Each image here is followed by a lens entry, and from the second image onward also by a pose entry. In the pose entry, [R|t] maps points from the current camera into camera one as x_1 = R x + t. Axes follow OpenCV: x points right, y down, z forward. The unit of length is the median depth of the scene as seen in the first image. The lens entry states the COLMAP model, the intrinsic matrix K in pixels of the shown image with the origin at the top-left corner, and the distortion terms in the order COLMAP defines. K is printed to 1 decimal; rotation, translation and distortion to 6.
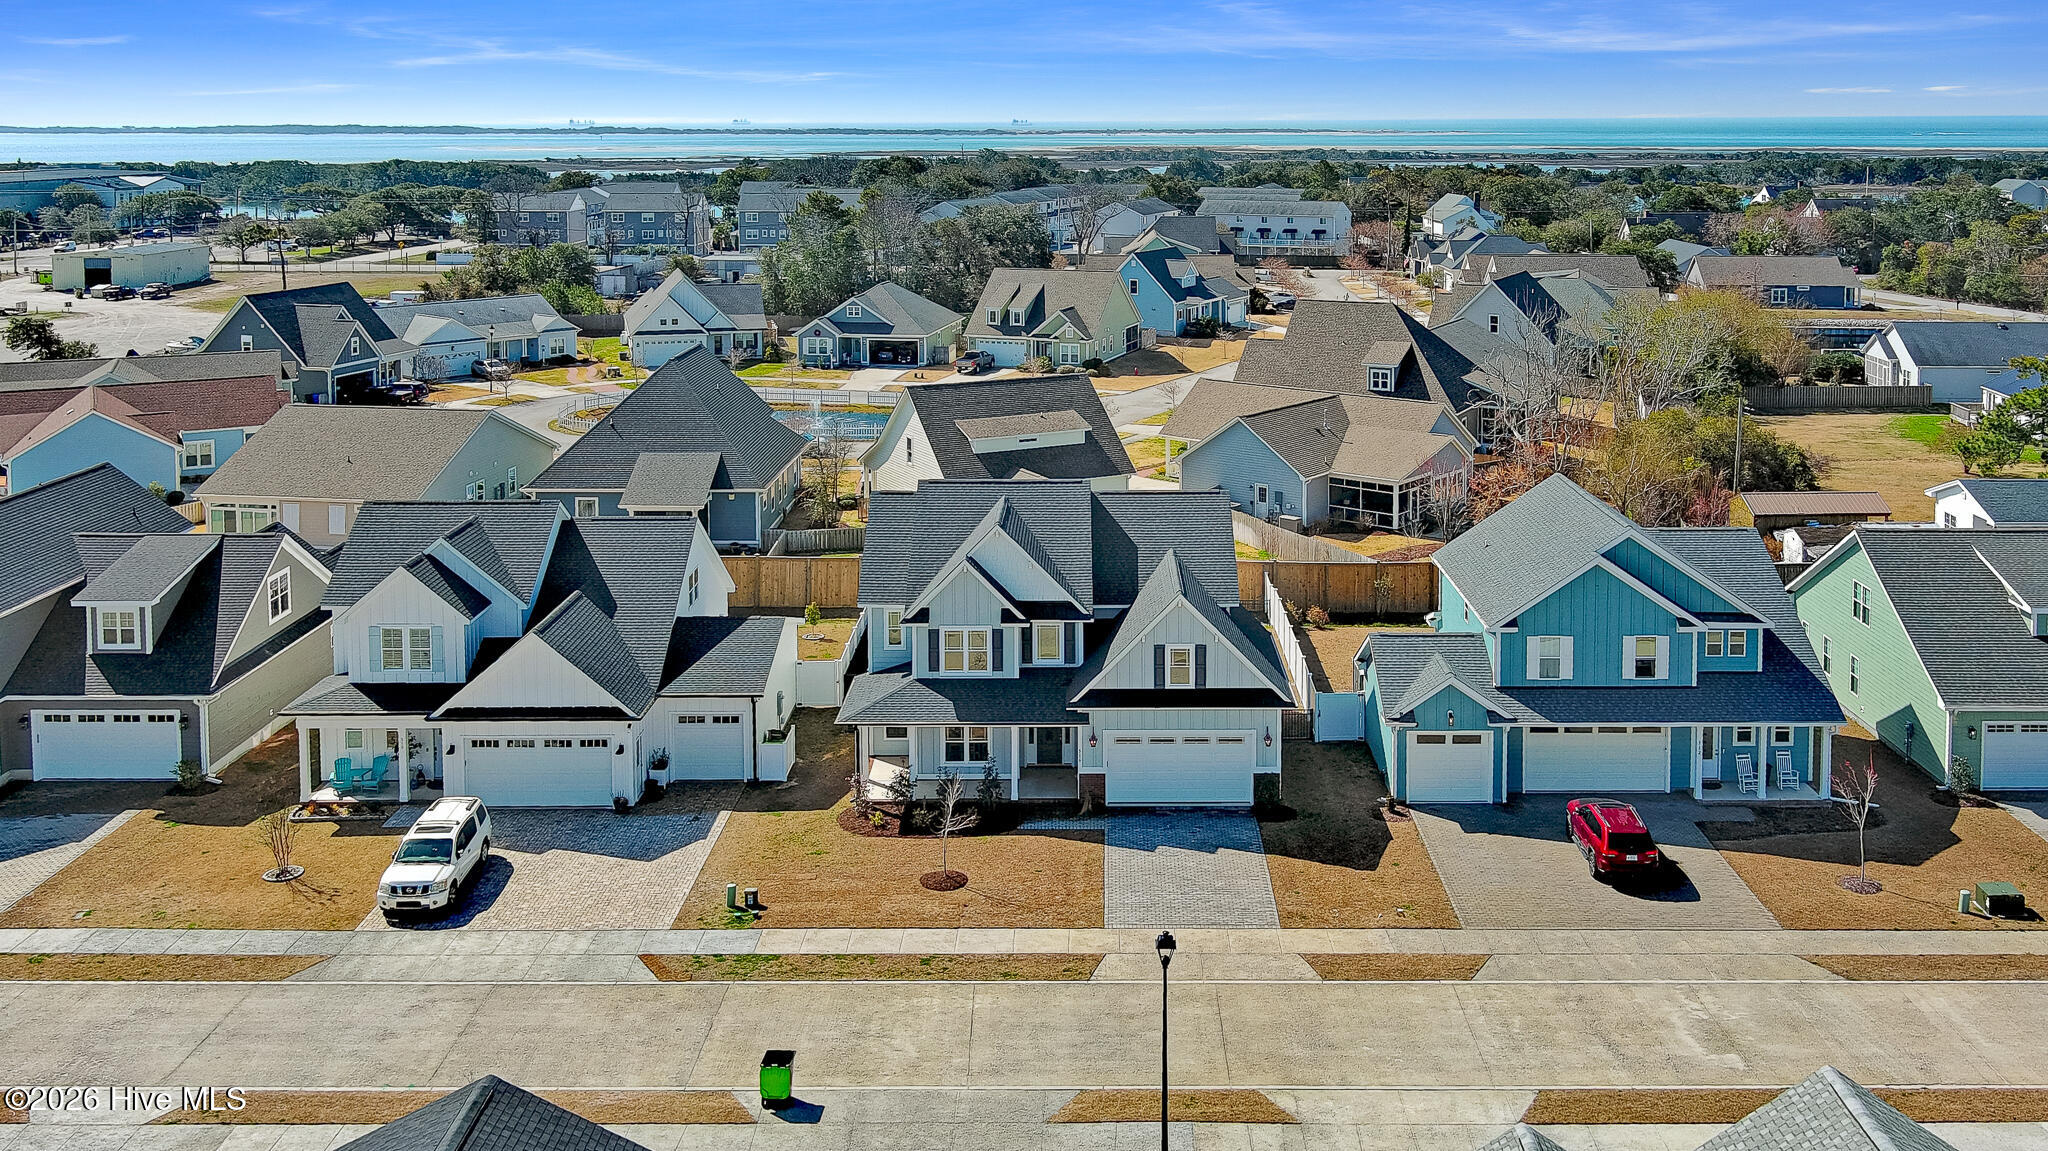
lens RADIAL K [[1658.0, 0, 1019.3], [0, 1658.0, 574.5], [0, 0, 1]] dist [-0.000398, -0.016177]
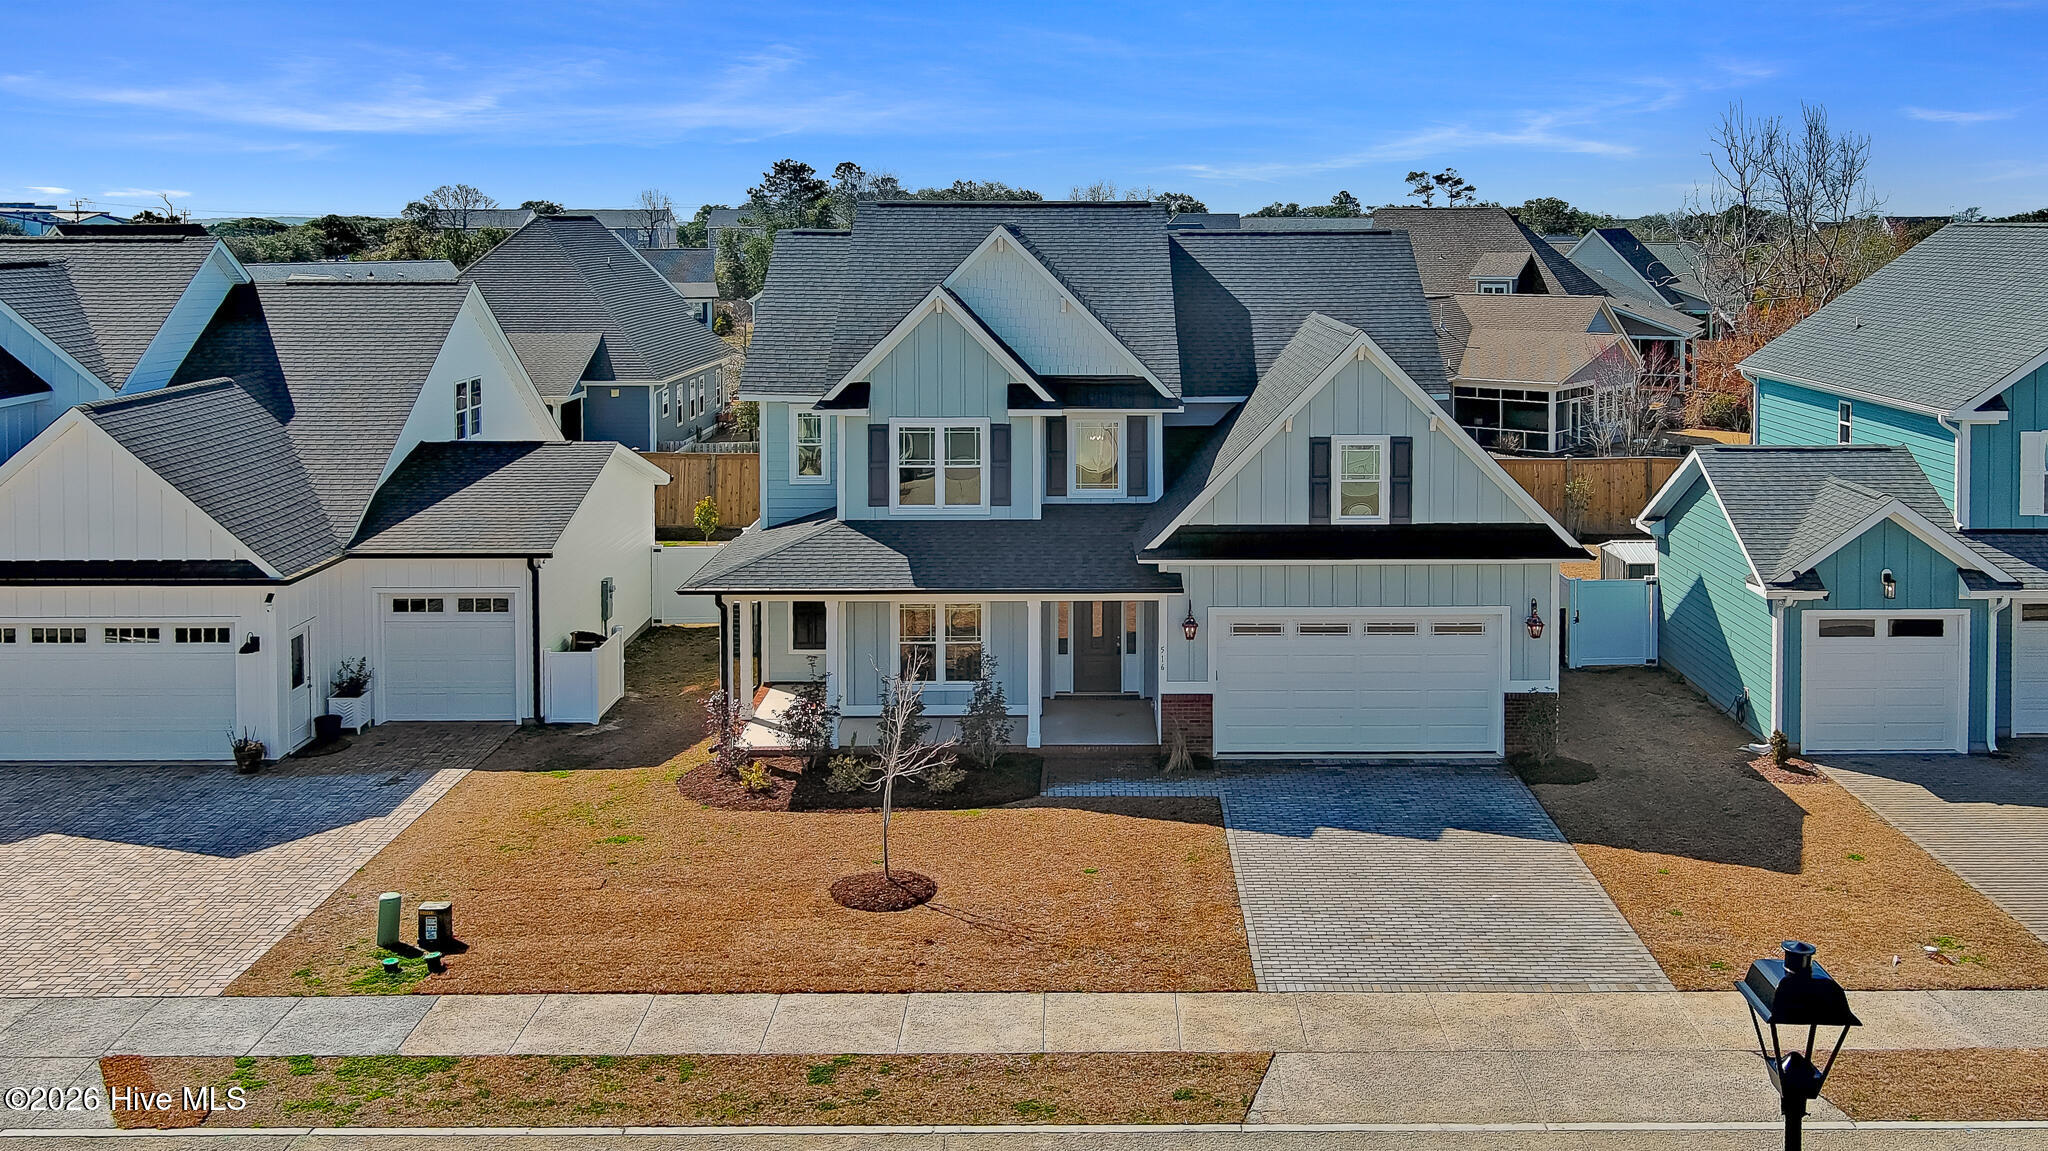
lens RADIAL K [[1658.0, 0, 1038.0], [0, 1658.0, 577.1], [0, 0, 1]] dist [-0.000398, -0.016177]
pose [[0.999885, 0.001765, 0.015057, -0.009308], [-0.000900, 0.998357, -0.057293, 0.113662], [-0.015133, 0.057273, 0.998244, 0.493190]]
